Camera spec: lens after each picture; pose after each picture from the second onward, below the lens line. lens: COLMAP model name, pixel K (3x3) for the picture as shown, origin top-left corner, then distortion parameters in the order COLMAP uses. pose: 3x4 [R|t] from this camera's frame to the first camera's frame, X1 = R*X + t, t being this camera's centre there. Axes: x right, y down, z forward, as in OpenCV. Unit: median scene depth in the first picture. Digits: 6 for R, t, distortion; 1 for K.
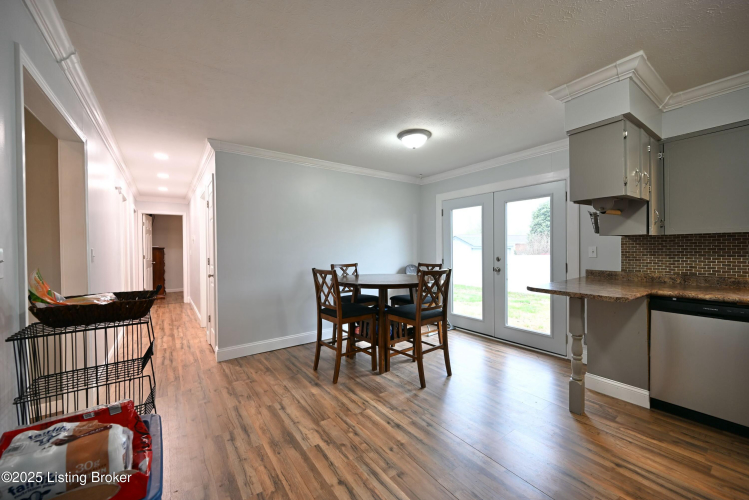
lens RADIAL K [[292.9, 0, 374.5], [0, 292.9, 250.0], [0, 0, 1]] dist [0.000204, 0.000014]
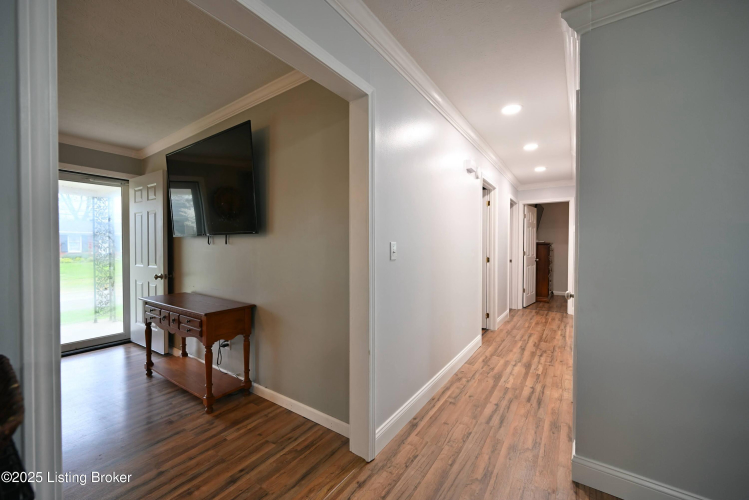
lens RADIAL K [[292.9, 0, 374.5], [0, 292.9, 250.0], [0, 0, 1]] dist [0.000204, 0.000014]
pose [[0.337698, 0.027765, -0.940845, -0.121430], [-0.014229, 0.999601, 0.024392, -0.001497], [0.941147, 0.005150, 0.337959, 0.316226]]
